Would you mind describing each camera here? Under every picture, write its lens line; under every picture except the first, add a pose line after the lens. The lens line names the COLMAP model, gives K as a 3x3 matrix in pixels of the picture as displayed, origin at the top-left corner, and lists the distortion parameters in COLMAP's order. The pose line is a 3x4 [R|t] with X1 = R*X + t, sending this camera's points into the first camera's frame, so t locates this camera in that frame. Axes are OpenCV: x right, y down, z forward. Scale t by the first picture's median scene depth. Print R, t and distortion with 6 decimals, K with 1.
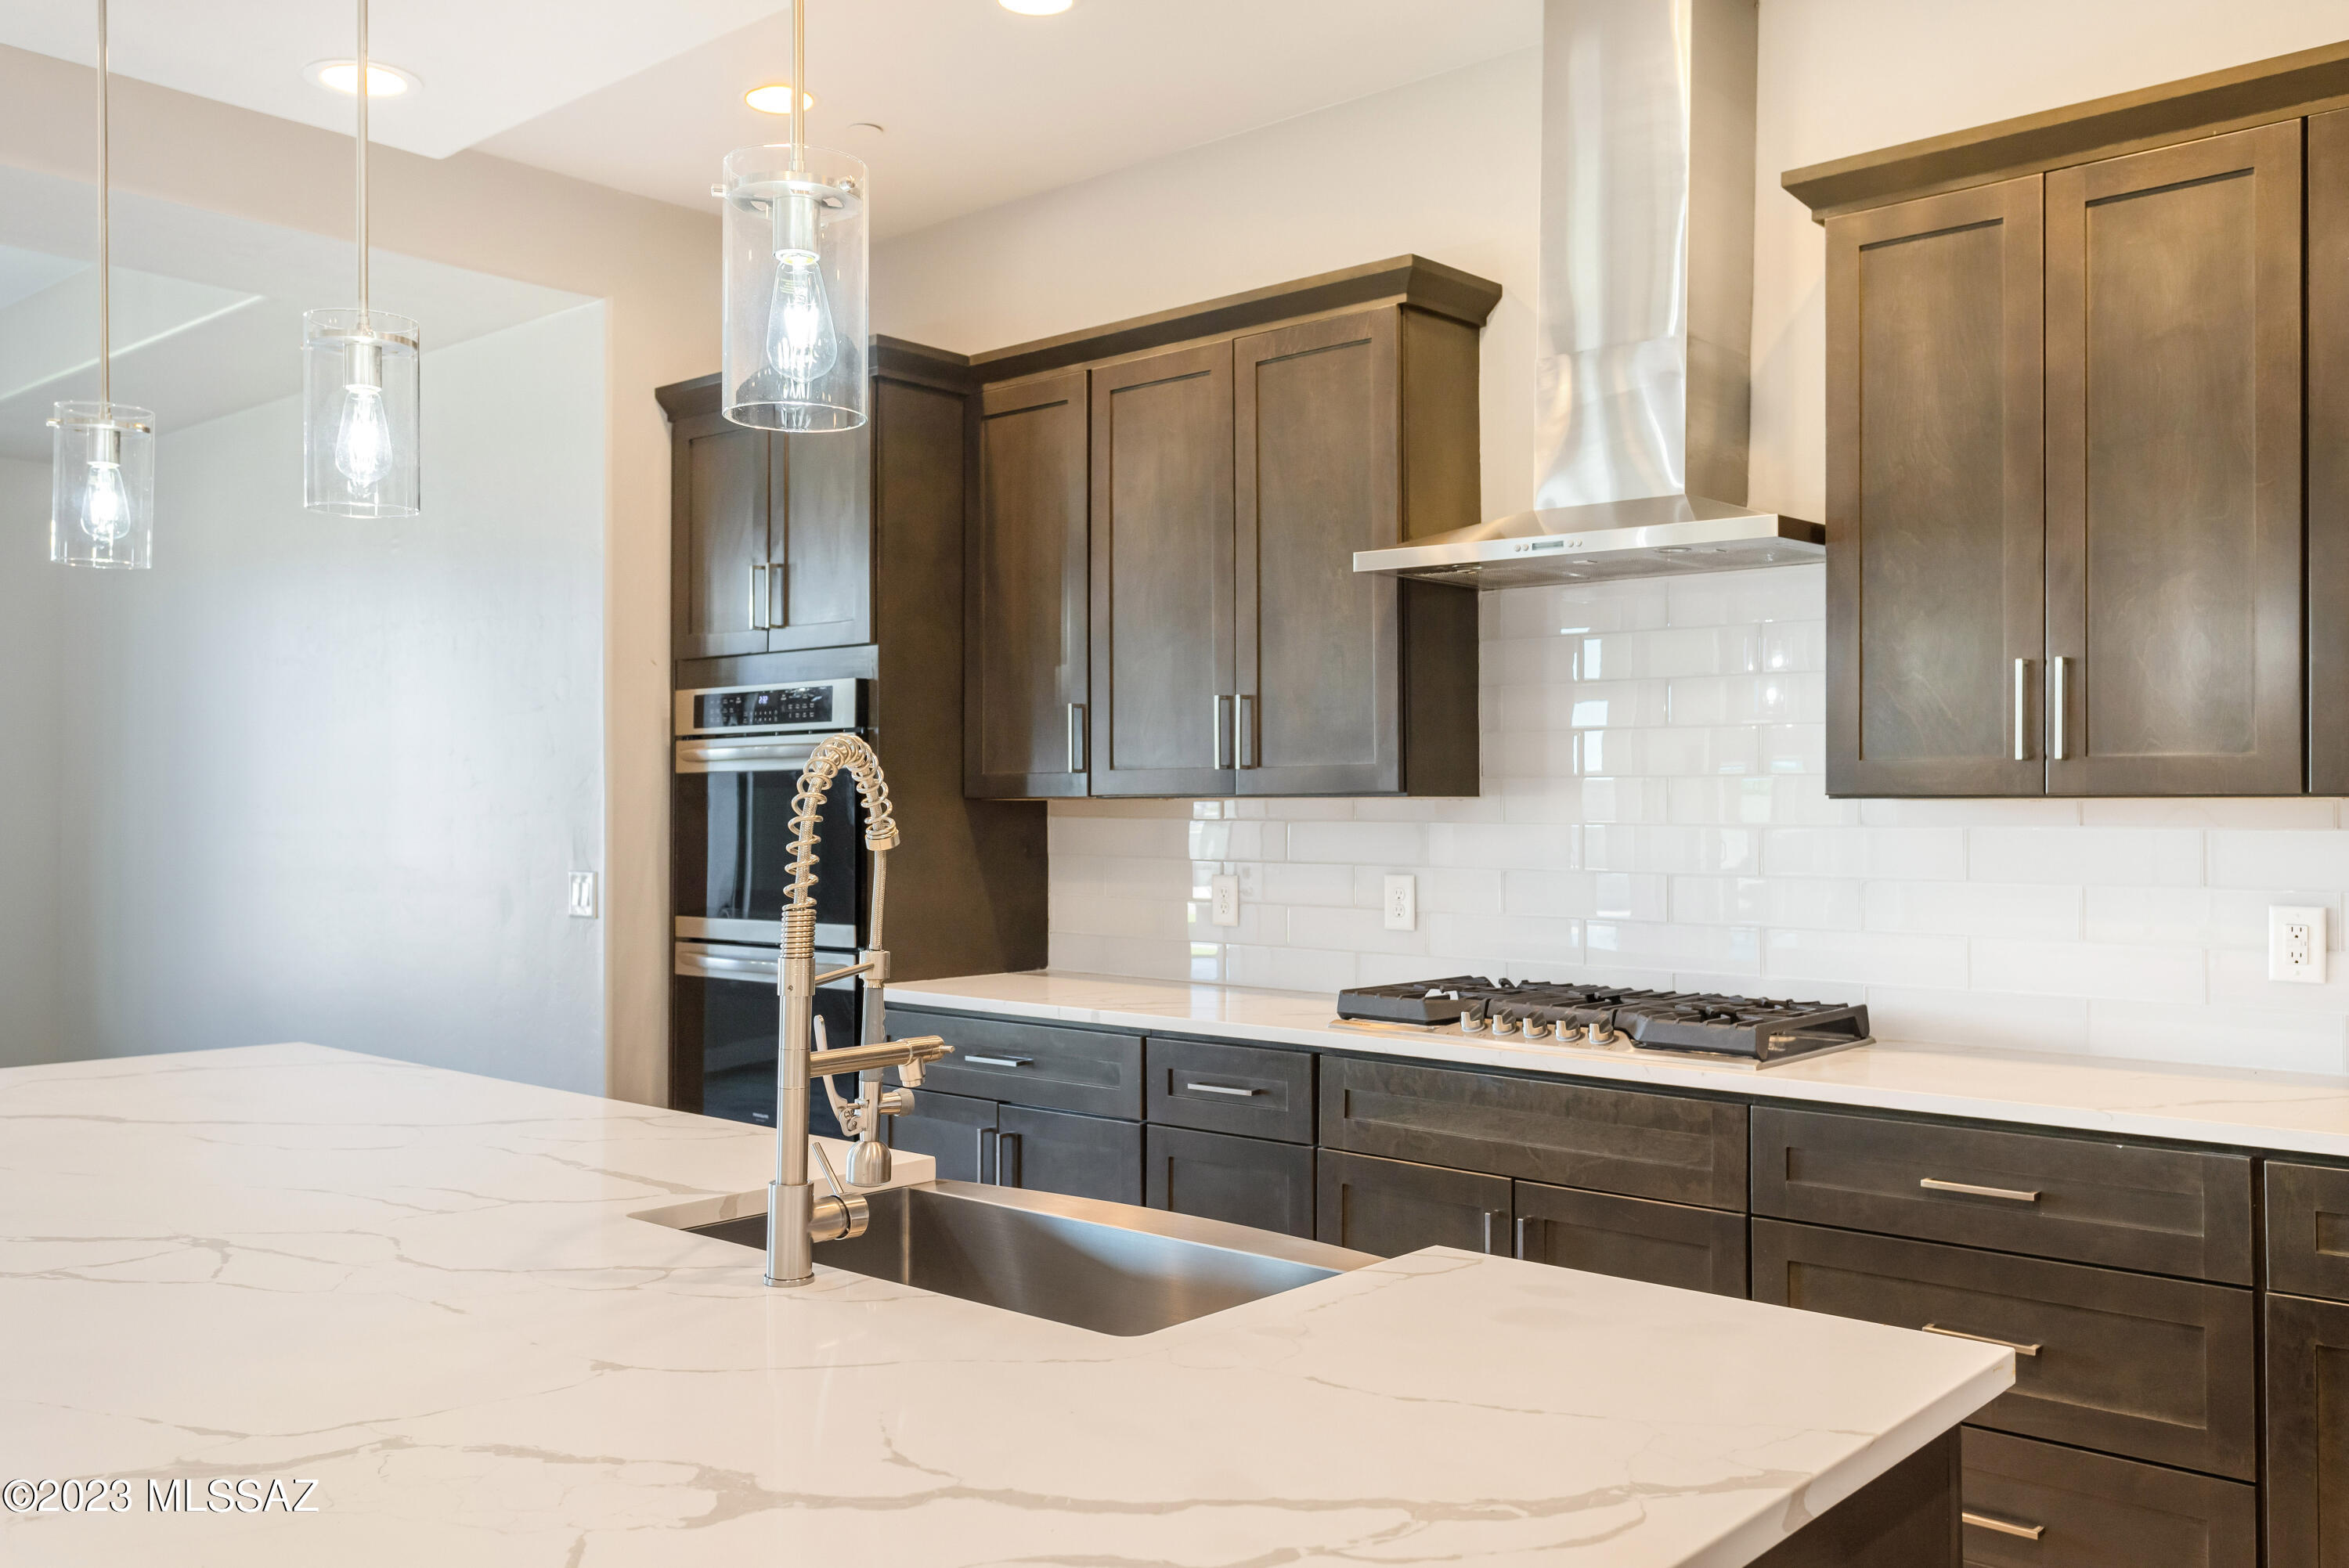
lens RADIAL K [[1917.0, 0, 1169.6], [0, 1917.0, 797.6], [0, 0, 1]] dist [-0.001317, 0.004942]
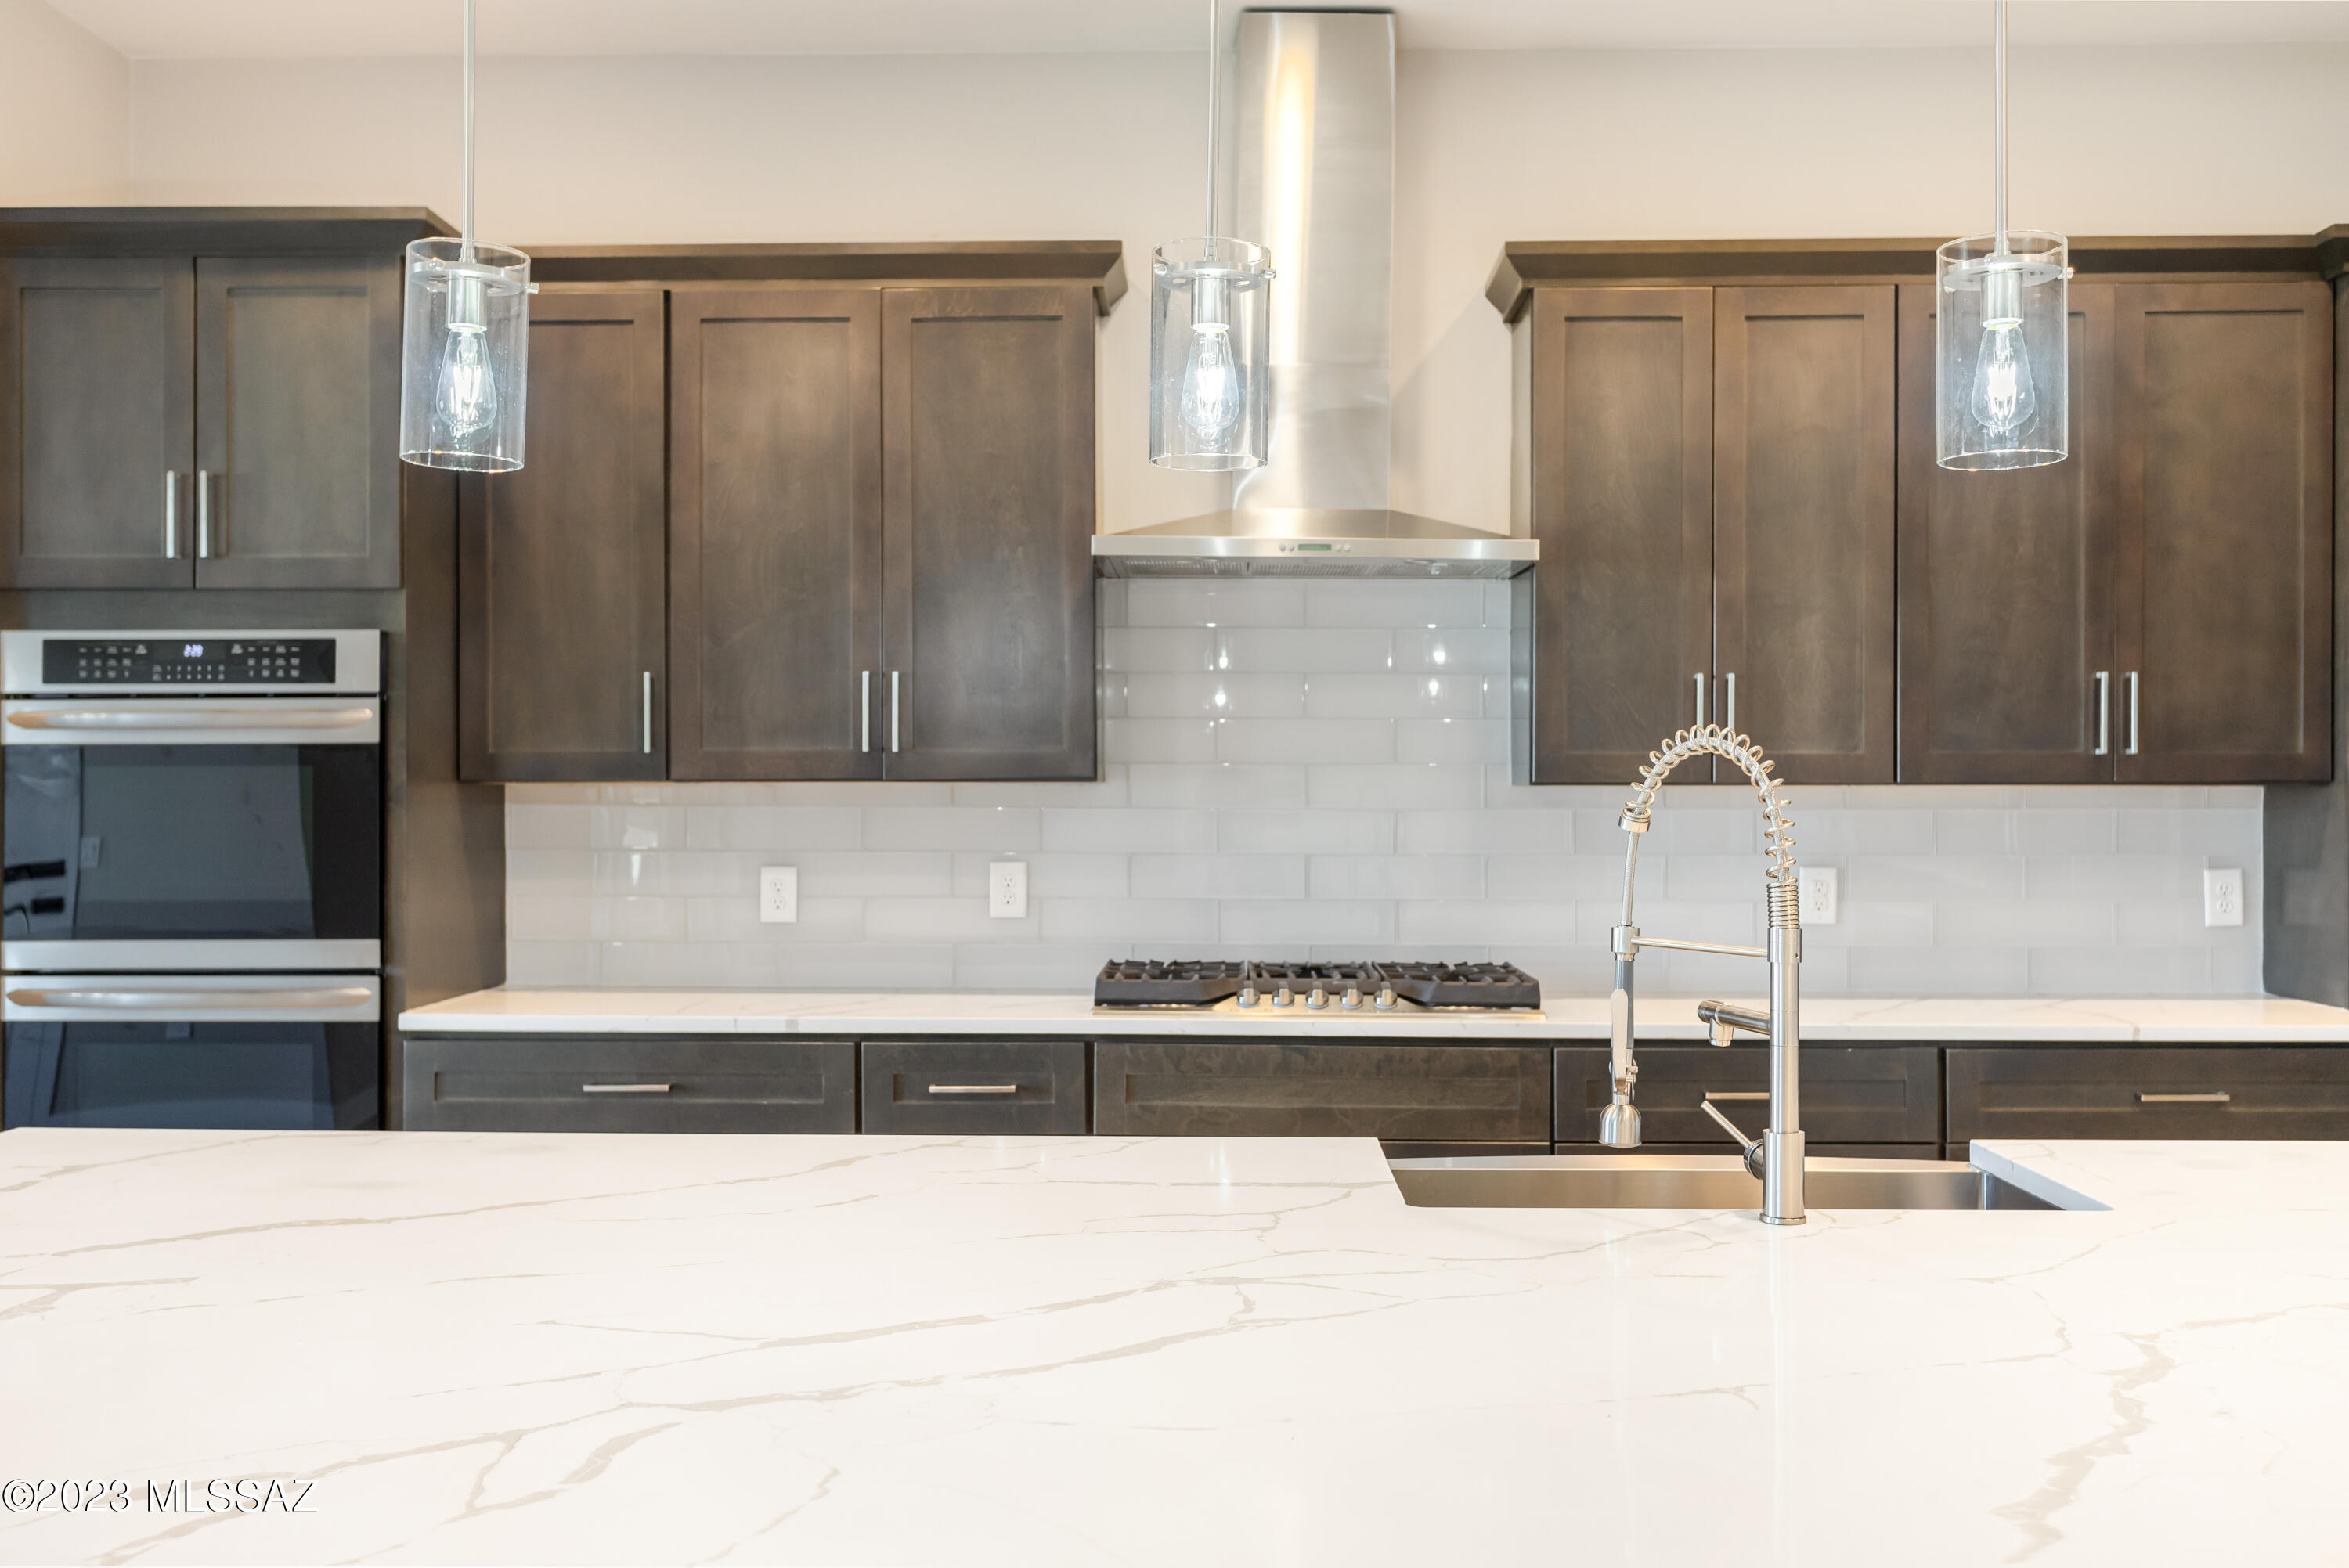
lens RADIAL K [[2113.0, 0, 1165.0], [0, 2113.0, 794.7], [0, 0, 1]] dist [-0.006039, 0.008183]
pose [[0.767342, -0.000071, 0.641238, -0.612861], [-0.003831, 0.999982, 0.004696, 0.001046], [-0.641227, -0.006060, 0.767328, 0.145702]]
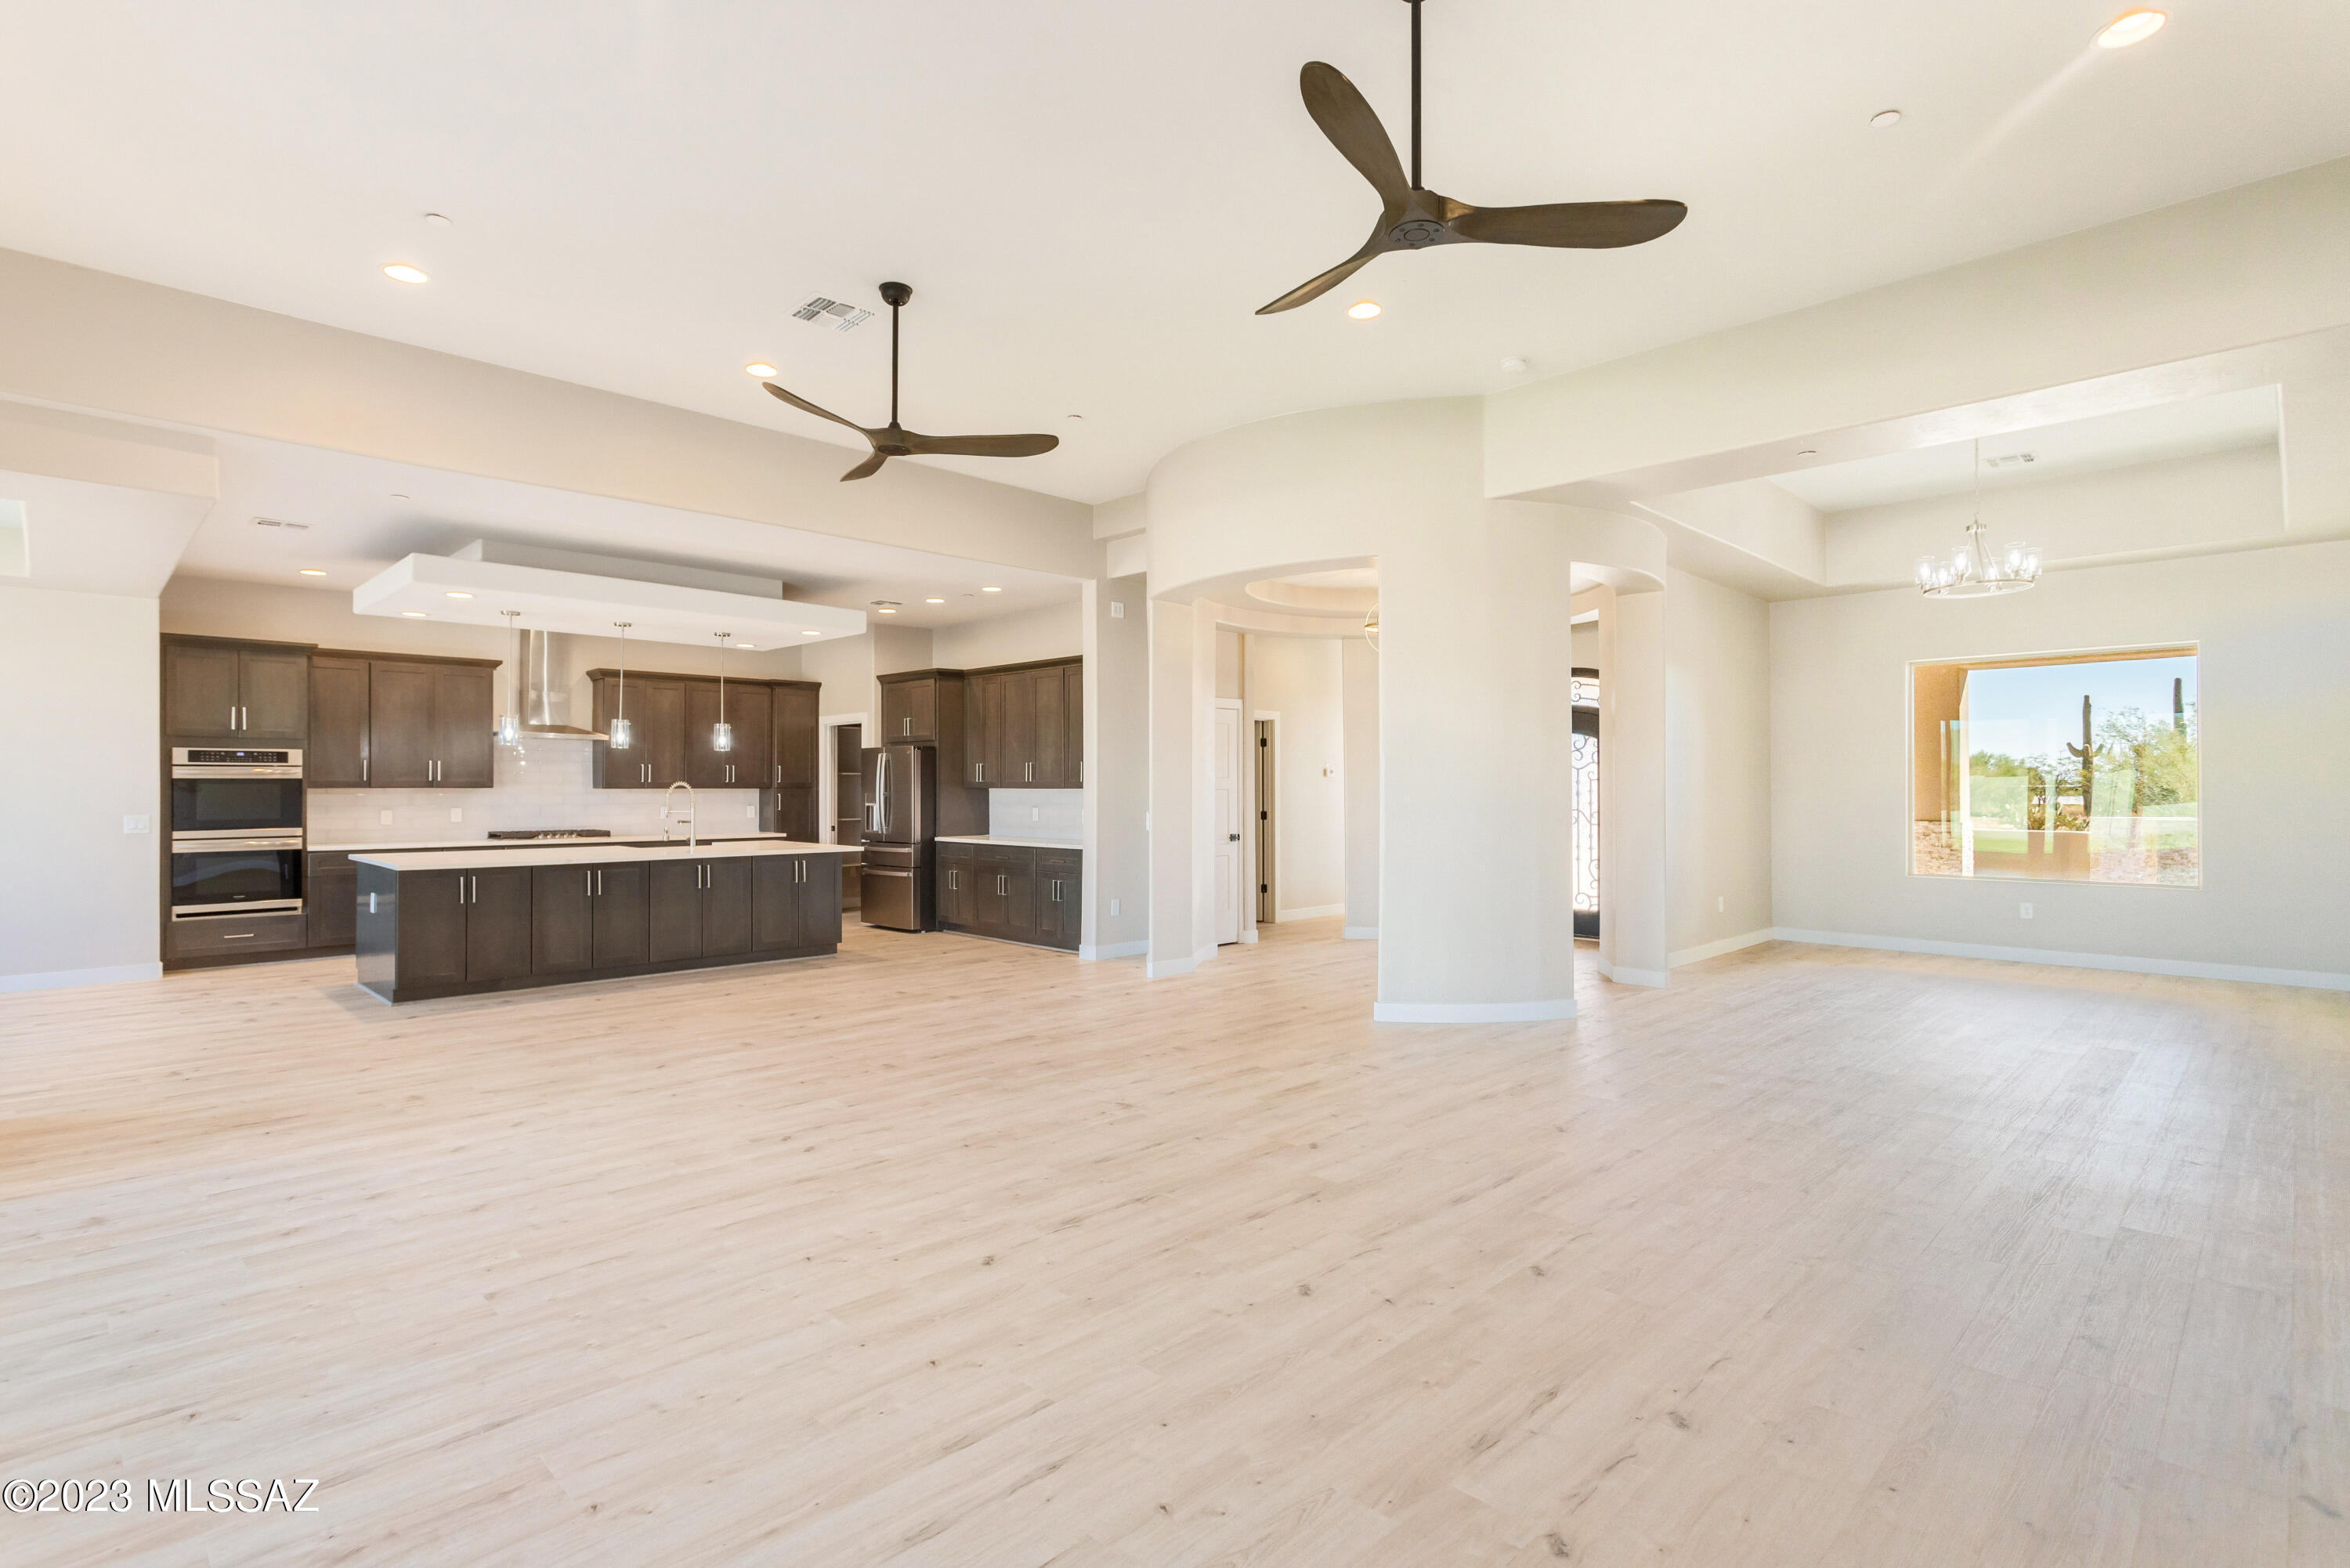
lens RADIAL K [[1139.8, 0, 1179.9], [0, 1139.8, 784.2], [0, 0, 1]] dist [0.011270, 0.000821]
pose [[0.050490, 0.002953, 0.998720, -2.536672], [-0.006140, 0.999978, -0.002646, -0.012469], [-0.998706, -0.005998, 0.050507, -0.689288]]
